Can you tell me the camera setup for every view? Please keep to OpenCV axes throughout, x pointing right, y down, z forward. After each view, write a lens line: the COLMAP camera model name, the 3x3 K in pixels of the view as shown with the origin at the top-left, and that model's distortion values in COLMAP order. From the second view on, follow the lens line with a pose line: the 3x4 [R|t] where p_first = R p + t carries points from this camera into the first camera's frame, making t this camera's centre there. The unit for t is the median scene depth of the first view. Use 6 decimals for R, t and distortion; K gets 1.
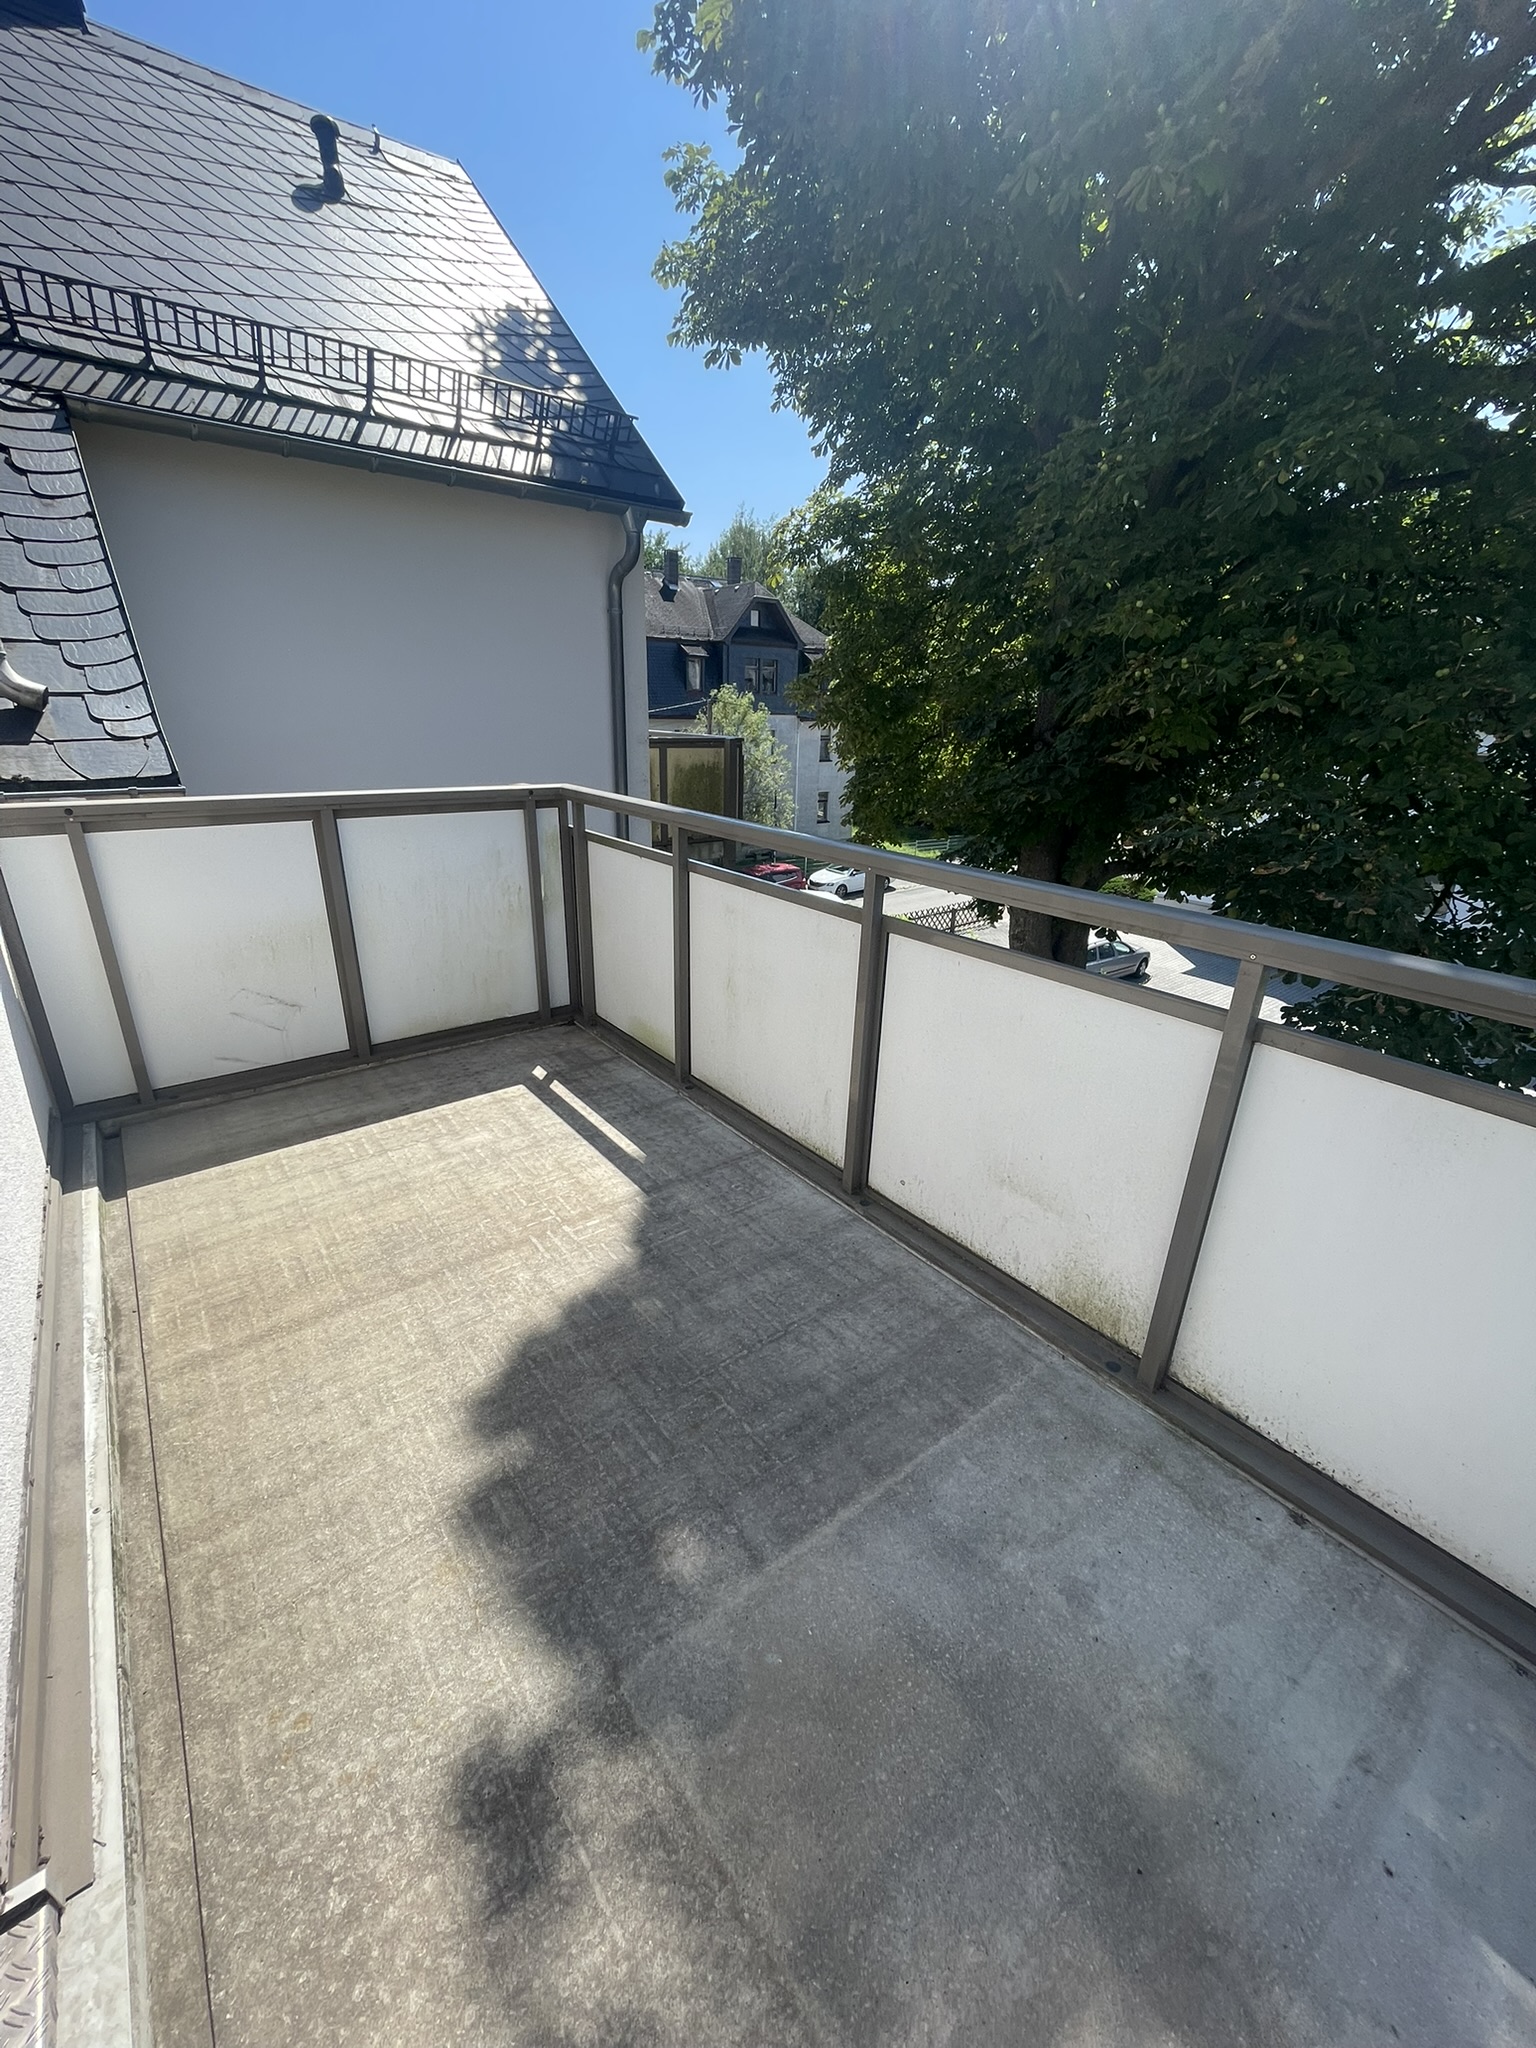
lens RADIAL K [[829.3, 0, 768.0], [0, 829.3, 1024.0], [0, 0, 1]] dist [0.000349, -0.000303]
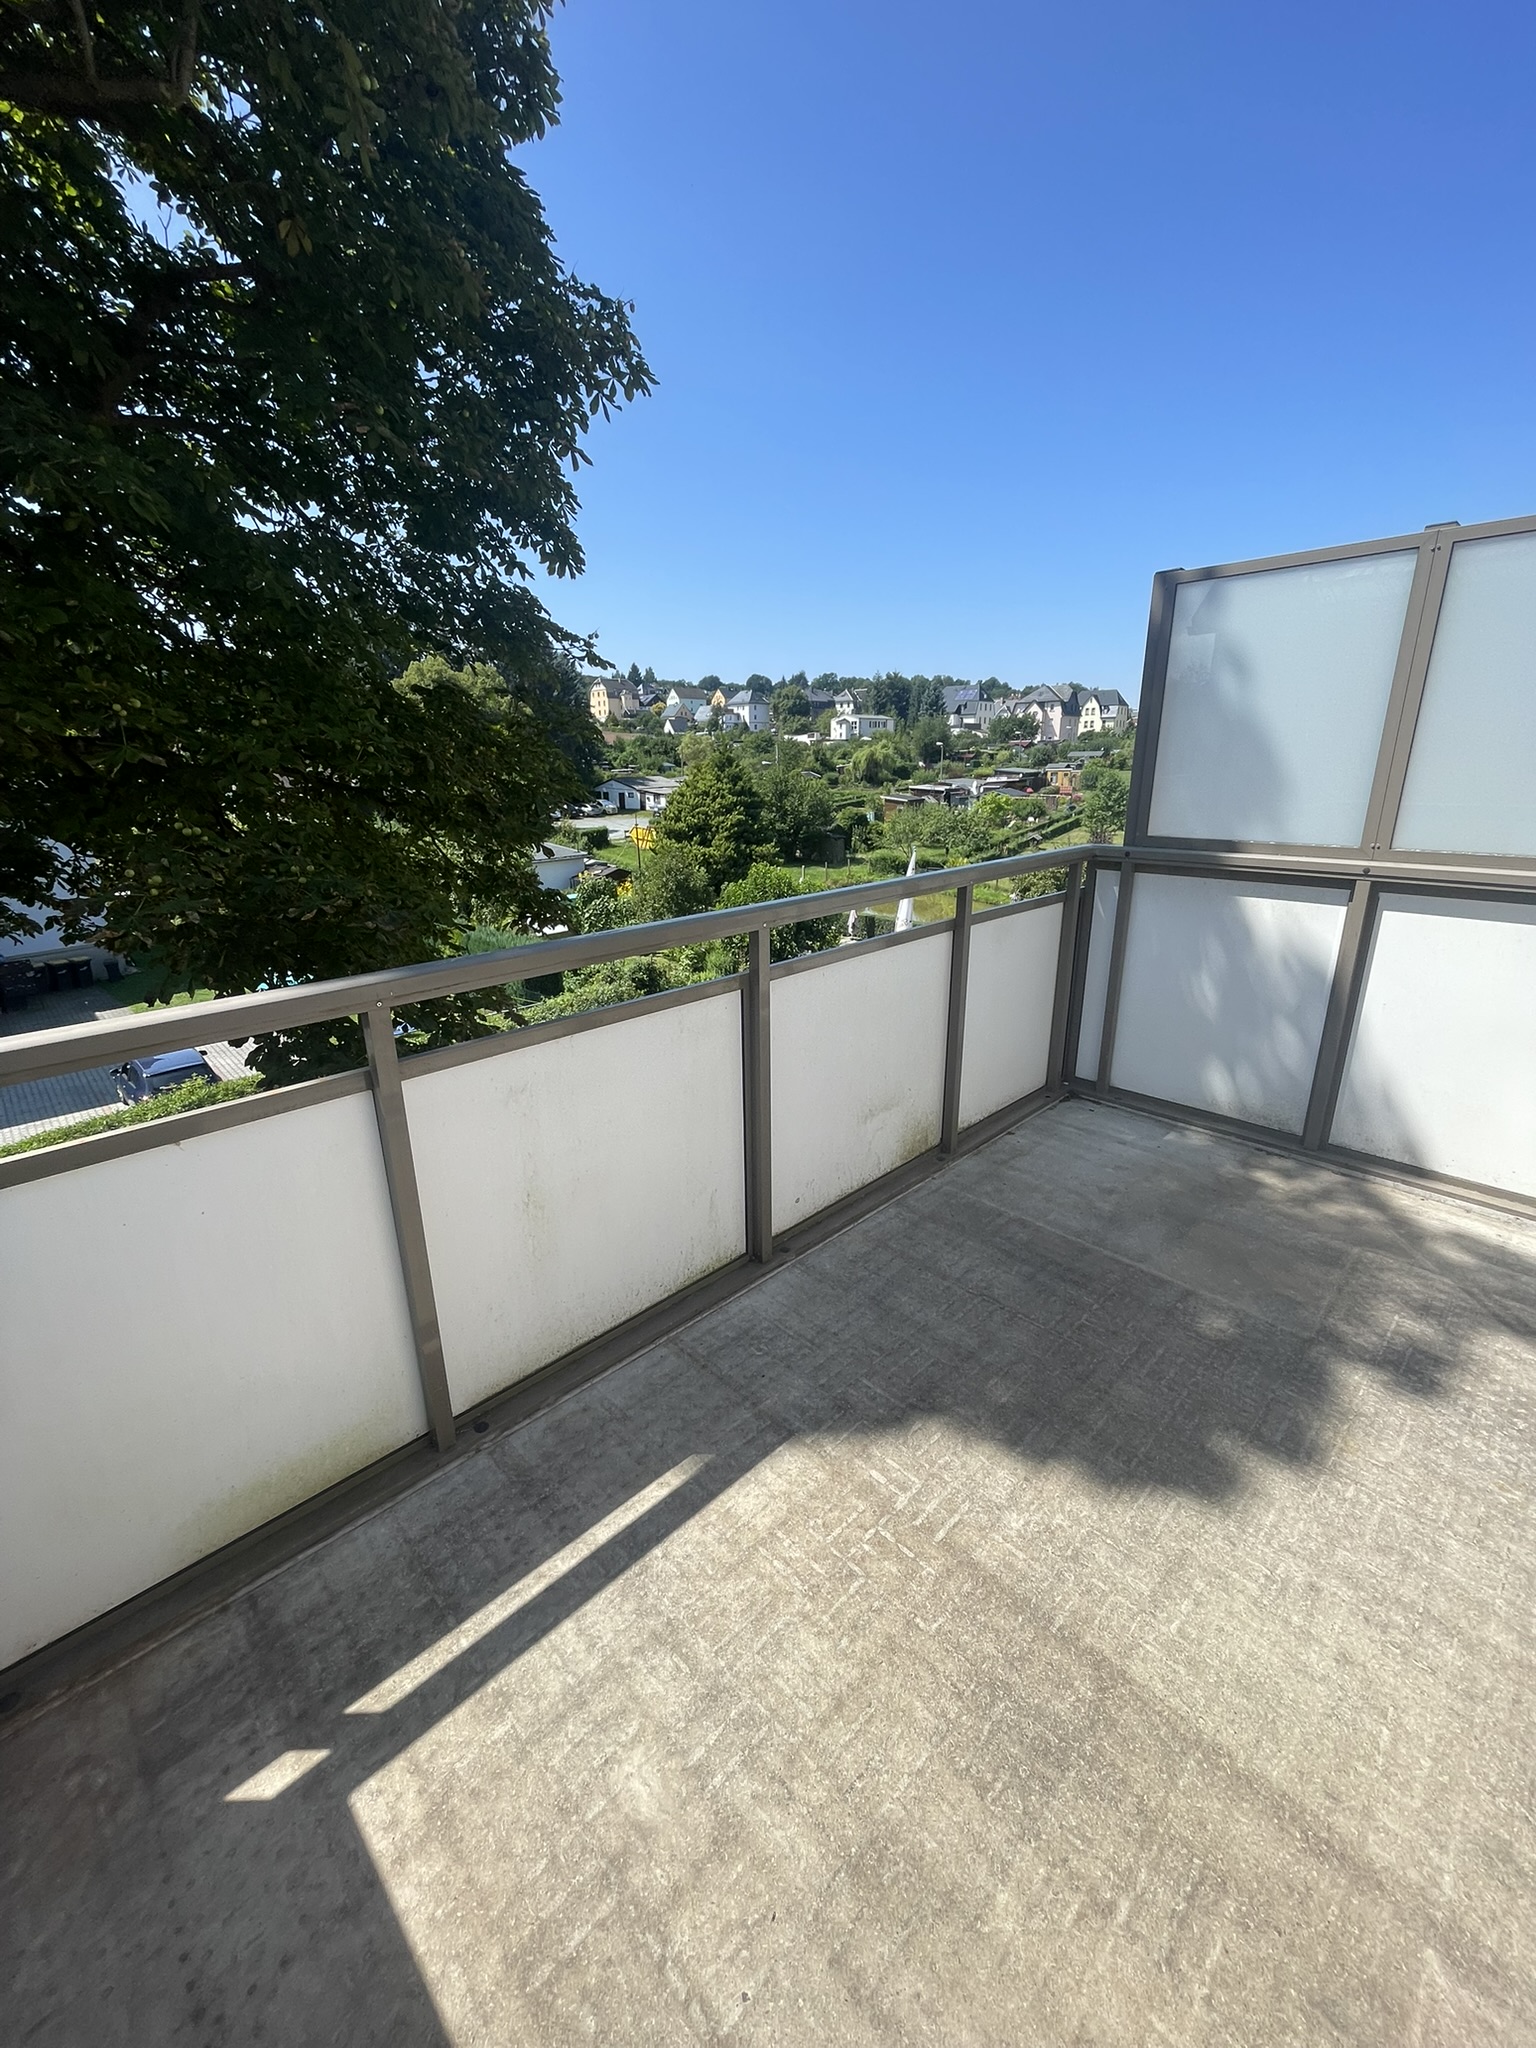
lens RADIAL K [[829.3, 0, 768.0], [0, 829.3, 1024.0], [0, 0, 1]] dist [0.000349, -0.000303]
pose [[-0.119186, -0.330065, 0.936404, -0.826774], [0.368711, 0.860969, 0.350405, -0.426699], [-0.921871, 0.387026, 0.019083, 1.027563]]
